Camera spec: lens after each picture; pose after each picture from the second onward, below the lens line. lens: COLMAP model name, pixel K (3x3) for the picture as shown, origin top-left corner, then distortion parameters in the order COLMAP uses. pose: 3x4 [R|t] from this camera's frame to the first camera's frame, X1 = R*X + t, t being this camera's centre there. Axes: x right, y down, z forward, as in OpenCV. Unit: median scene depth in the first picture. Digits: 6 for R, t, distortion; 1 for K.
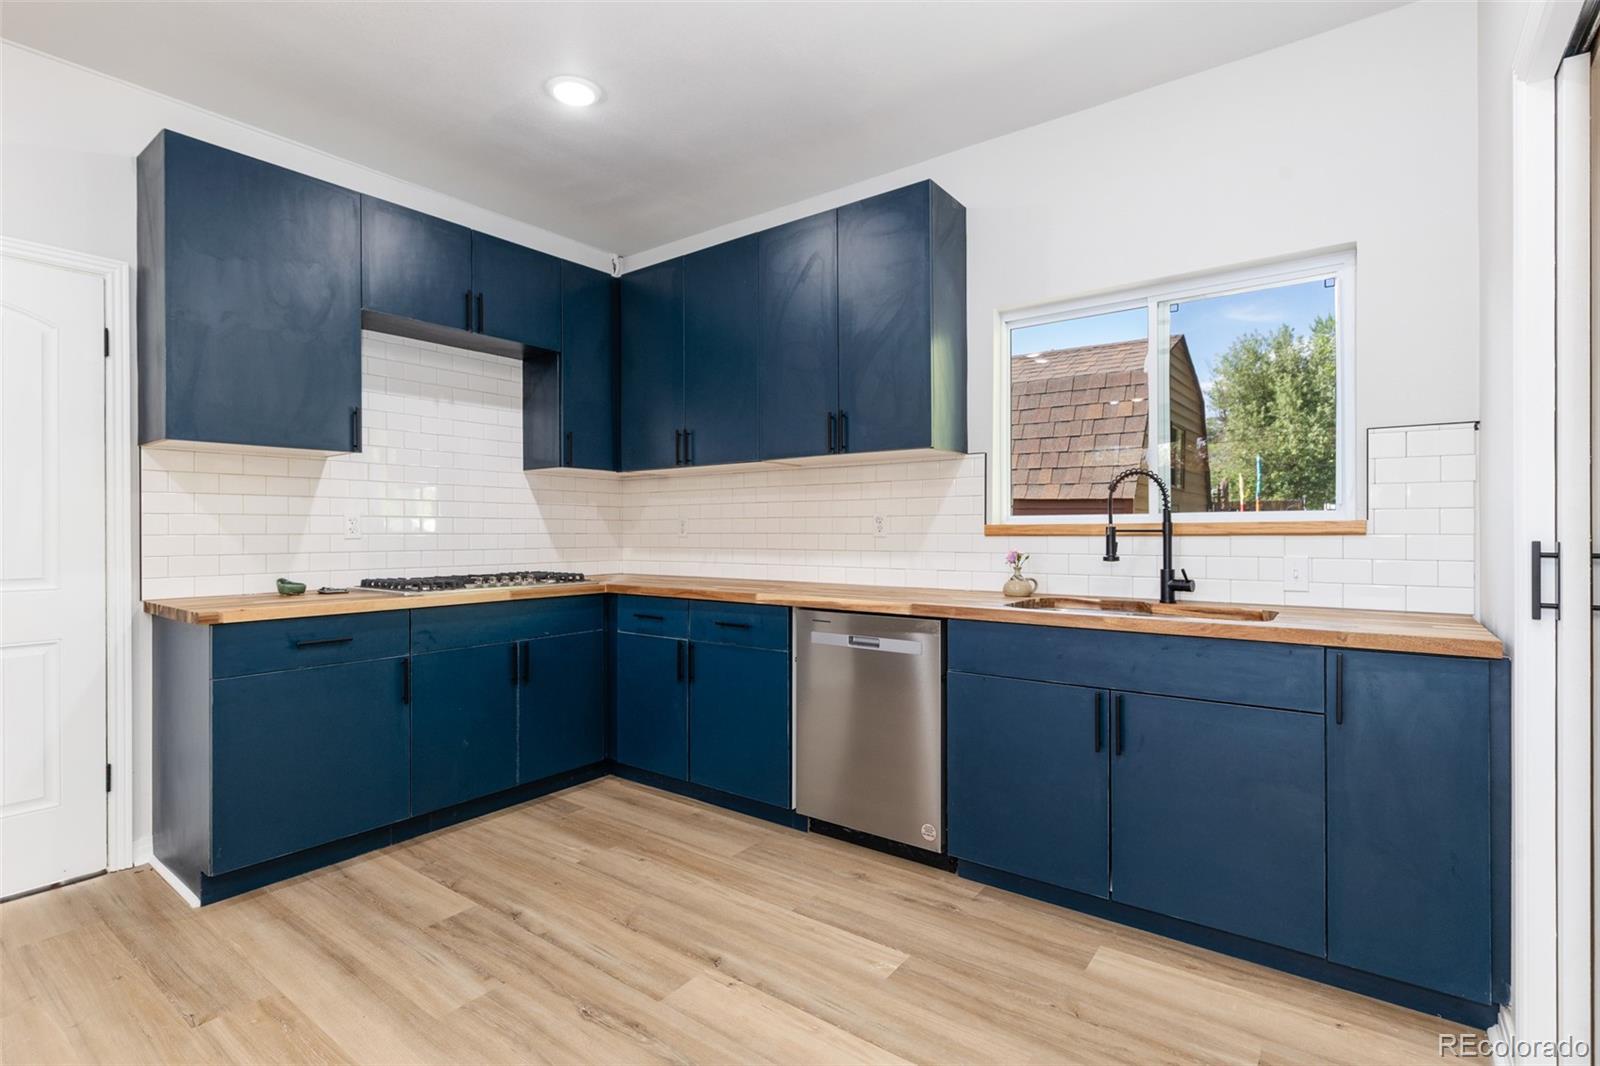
lens RADIAL K [[756.3, 0, 800.6], [0, 756.3, 522.7], [0, 0, 1]] dist [-0.005240, -0.000152]
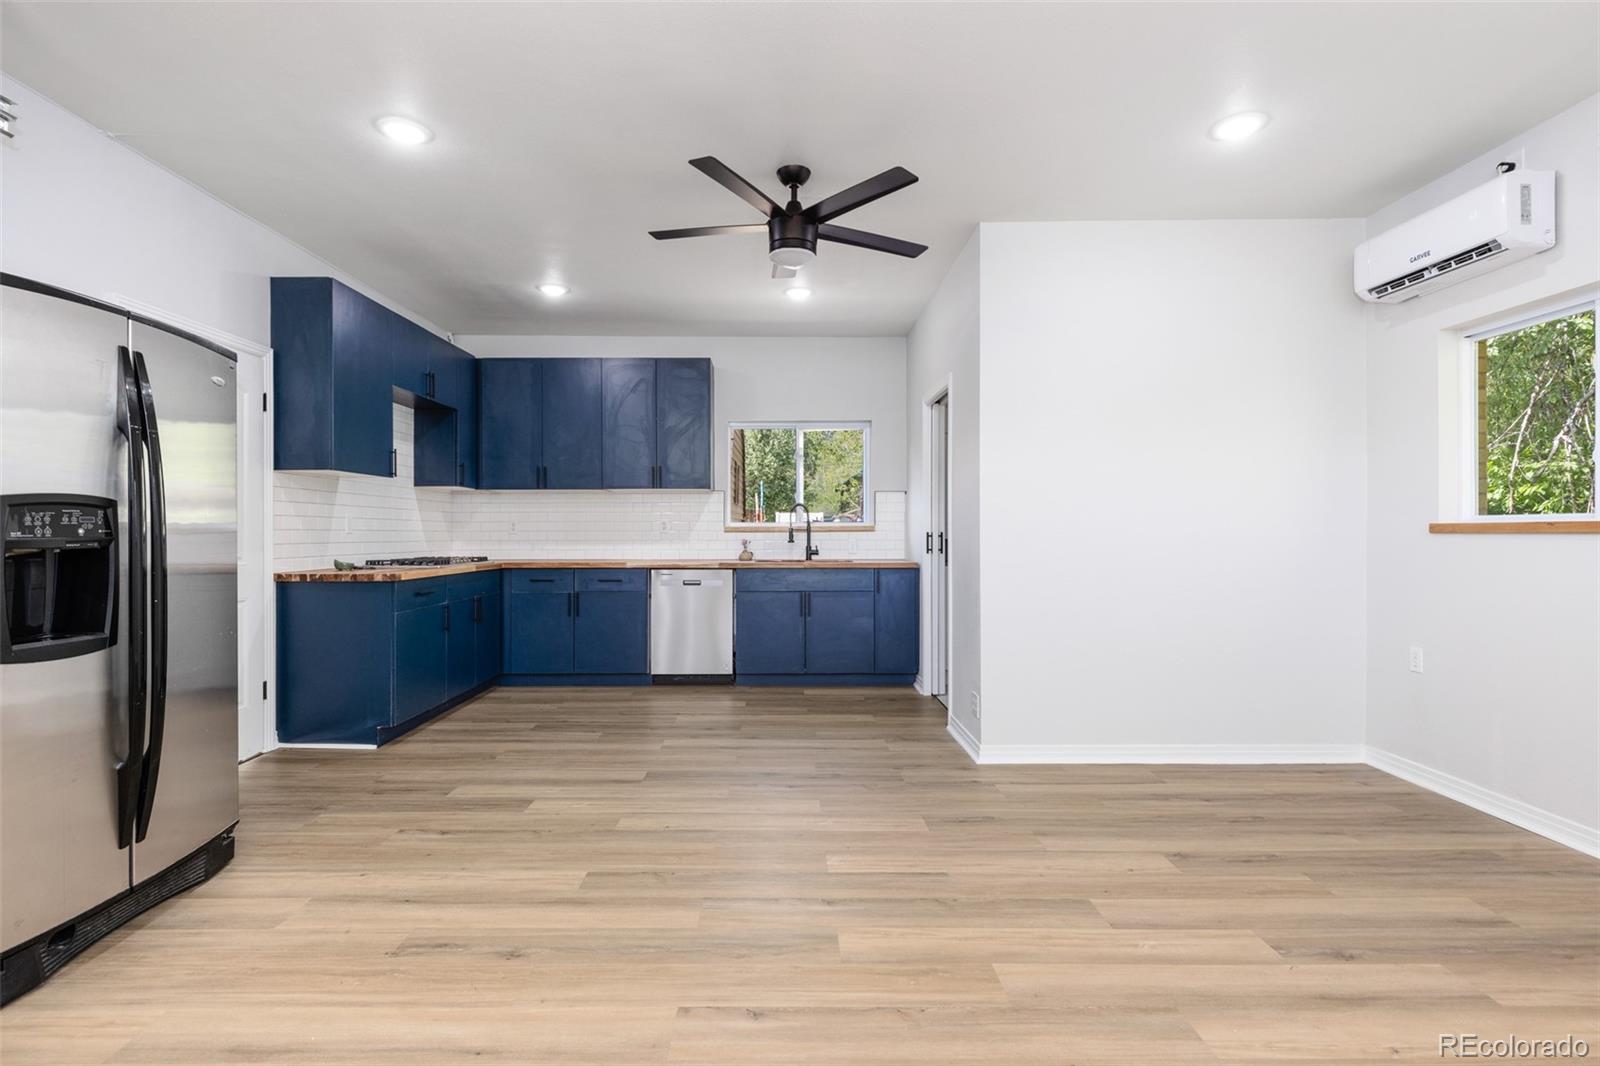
lens RADIAL K [[756.3, 0, 798.8], [0, 756.3, 531.7], [0, 0, 1]] dist [-0.005240, -0.000152]
pose [[0.784973, 0.002291, 0.619526, -0.896763], [-0.008055, 0.999946, 0.006508, 0.001256], [-0.619478, -0.010098, 0.784949, -0.750172]]
